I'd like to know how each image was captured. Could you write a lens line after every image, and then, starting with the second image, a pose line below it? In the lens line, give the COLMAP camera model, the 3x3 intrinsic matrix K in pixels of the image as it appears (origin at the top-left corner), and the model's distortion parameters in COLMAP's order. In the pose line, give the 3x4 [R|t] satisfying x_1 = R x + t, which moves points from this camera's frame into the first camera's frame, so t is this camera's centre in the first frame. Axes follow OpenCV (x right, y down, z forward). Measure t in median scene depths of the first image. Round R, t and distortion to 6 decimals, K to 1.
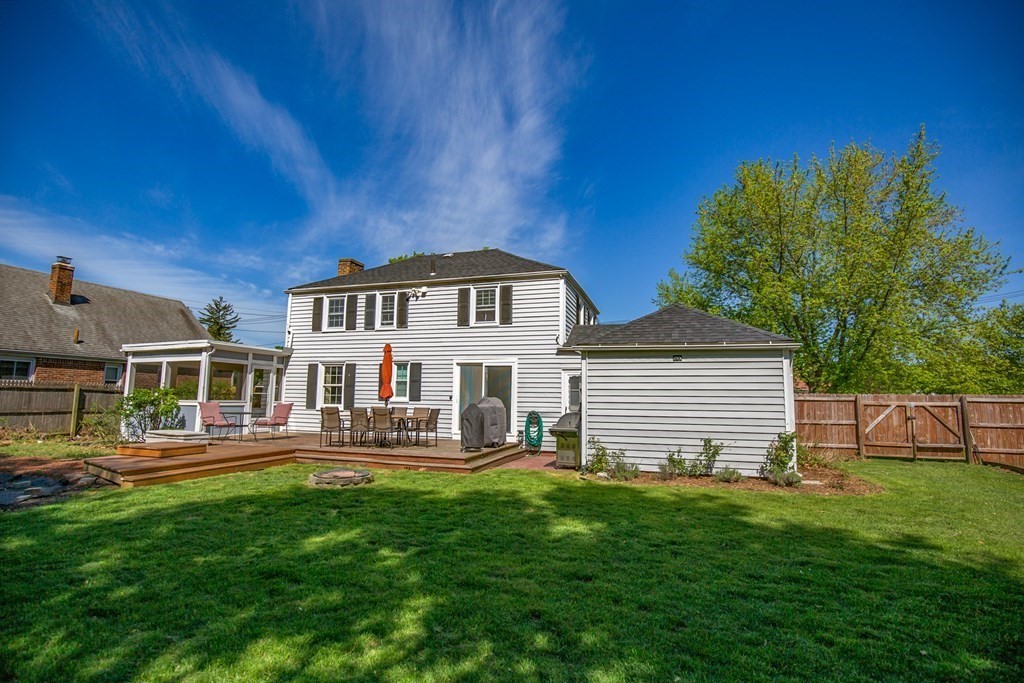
lens RADIAL K [[482.1, 0, 512.0], [0, 482.1, 341.5], [0, 0, 1]] dist [-0.026664, 0.000222]
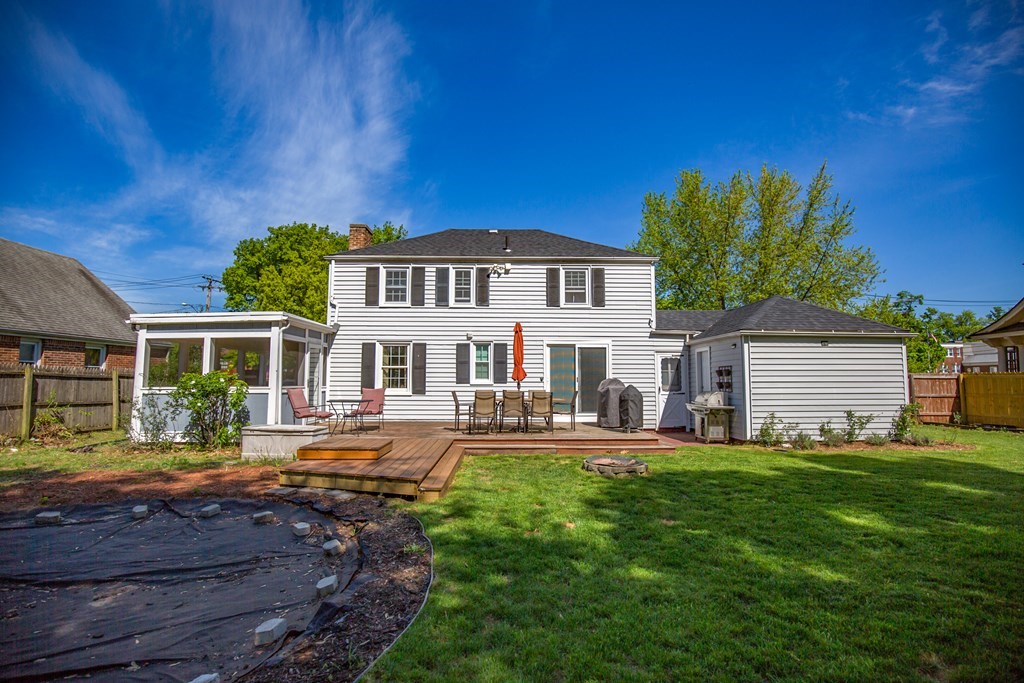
lens RADIAL K [[468.8, 0, 512.5], [0, 468.8, 339.6], [0, 0, 1]] dist [-0.034430, 0.007173]
pose [[0.946957, 0.015827, 0.320972, -0.482942], [-0.027335, 0.999134, 0.031380, 0.007486], [-0.320197, -0.038490, 0.946569, 0.118336]]
